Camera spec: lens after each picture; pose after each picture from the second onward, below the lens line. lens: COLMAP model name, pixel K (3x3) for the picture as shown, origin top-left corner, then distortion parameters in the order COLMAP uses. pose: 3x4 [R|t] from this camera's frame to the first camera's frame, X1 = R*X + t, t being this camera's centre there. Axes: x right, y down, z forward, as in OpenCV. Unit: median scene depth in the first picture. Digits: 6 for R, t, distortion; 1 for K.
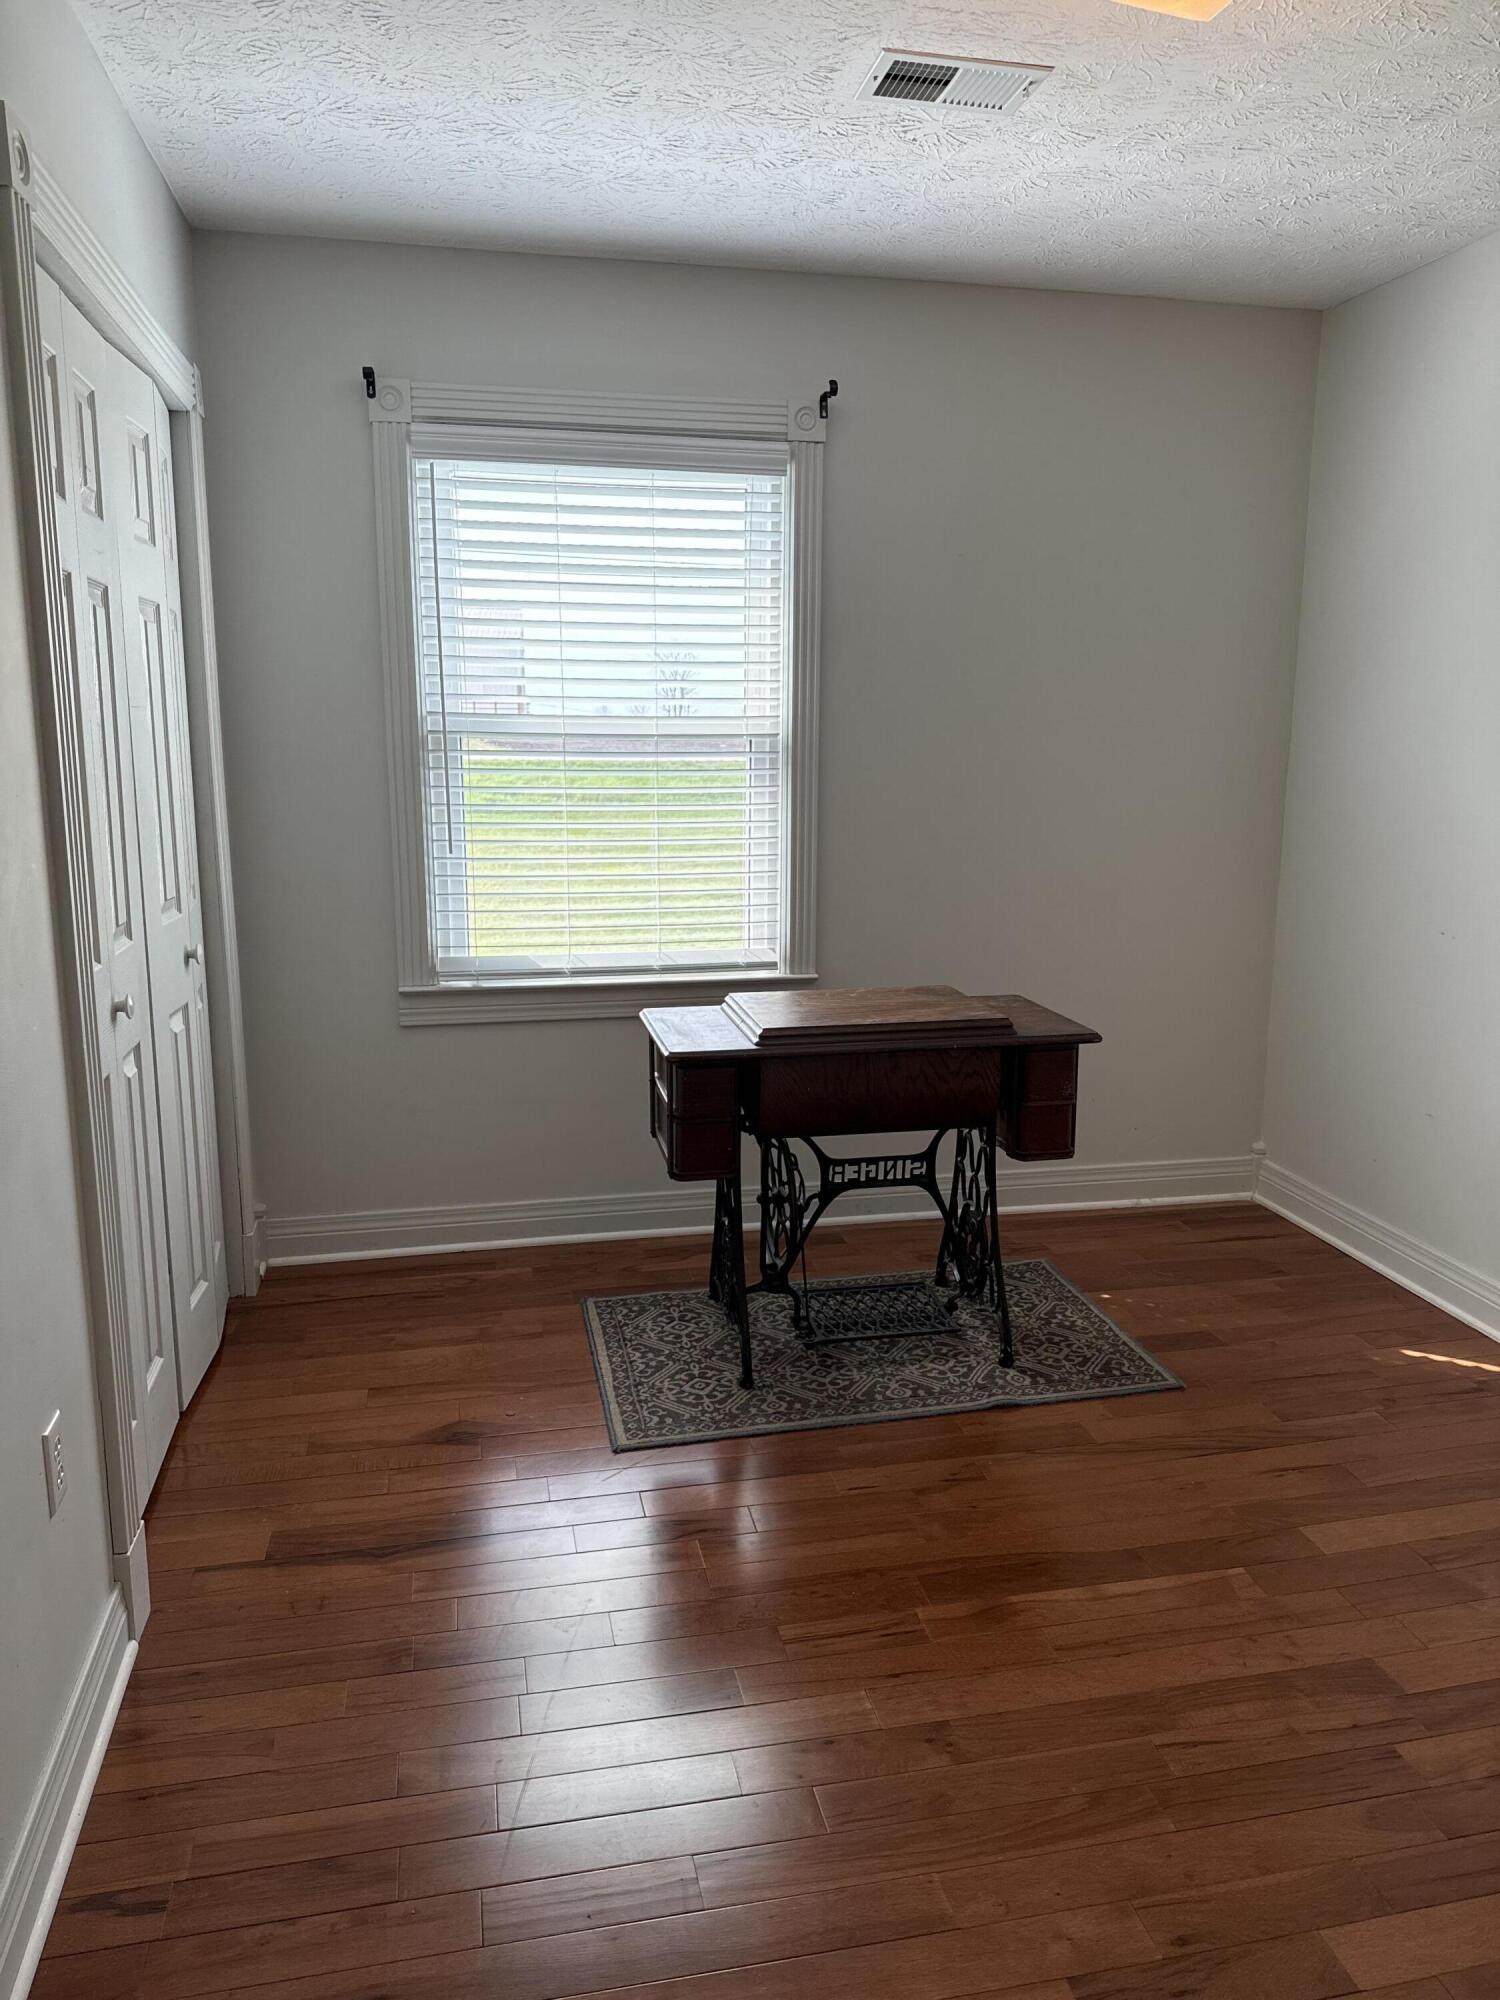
lens RADIAL K [[1430.2, 0, 754.2], [0, 1430.2, 994.5], [0, 0, 1]] dist [0.111653, -0.175118]
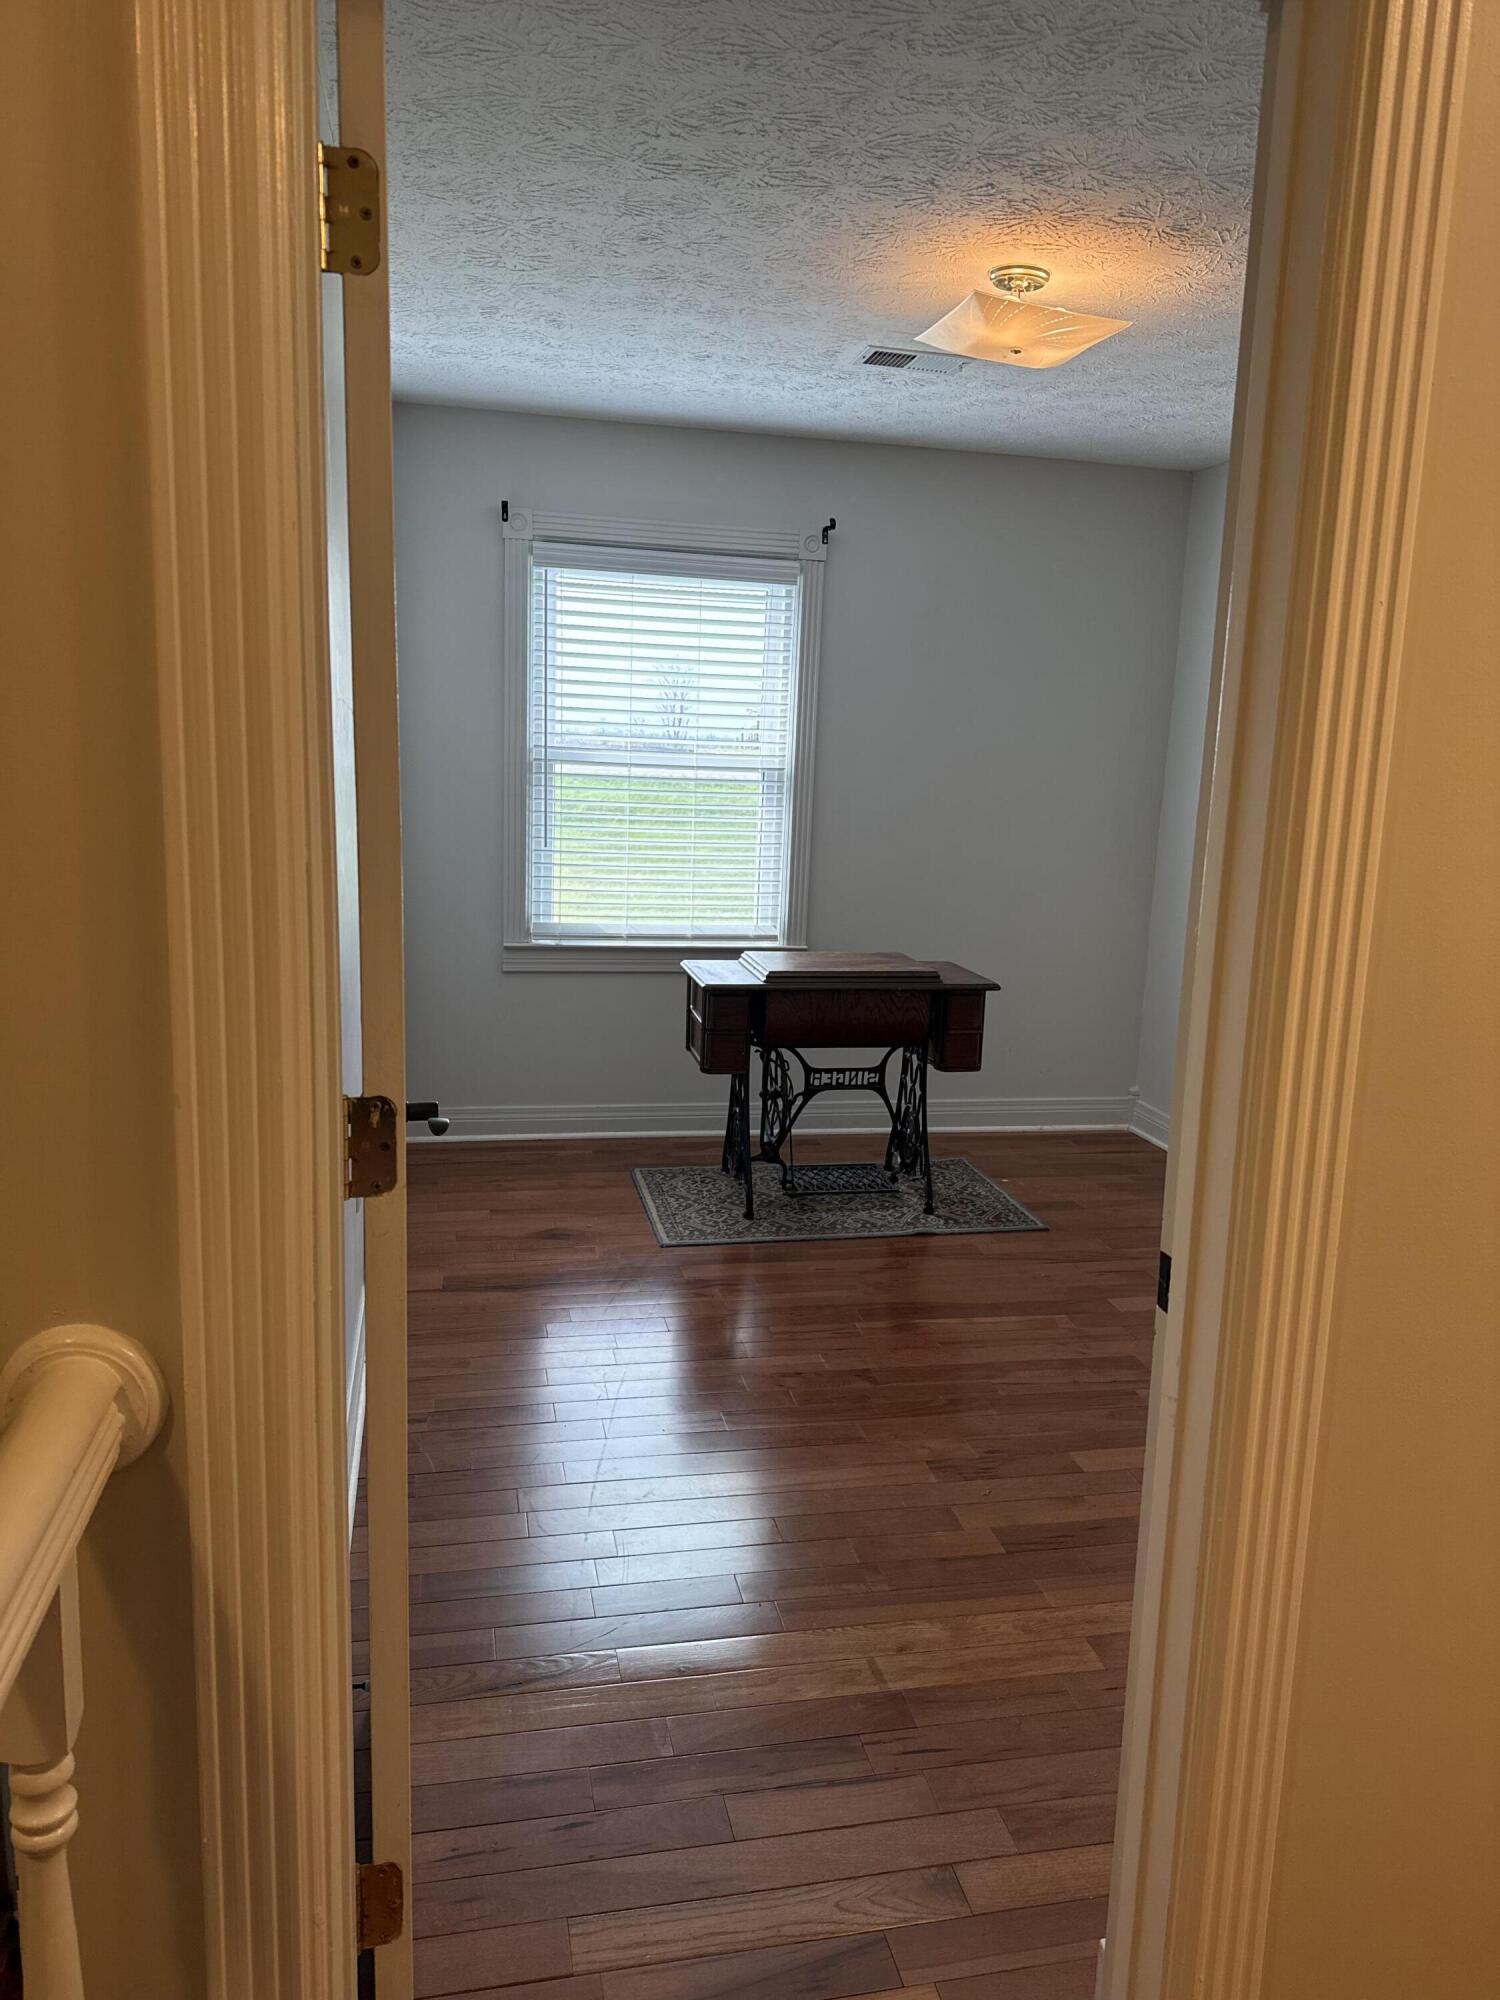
lens RADIAL K [[1378.5, 0, 750.8], [0, 1378.5, 994.8], [0, 0, 1]] dist [0.105579, -0.152942]
pose [[0.999403, 0.034224, 0.004718, -0.016478], [-0.034192, 0.999392, -0.006771, 0.052146], [-0.004947, 0.006606, 0.999966, -0.373185]]
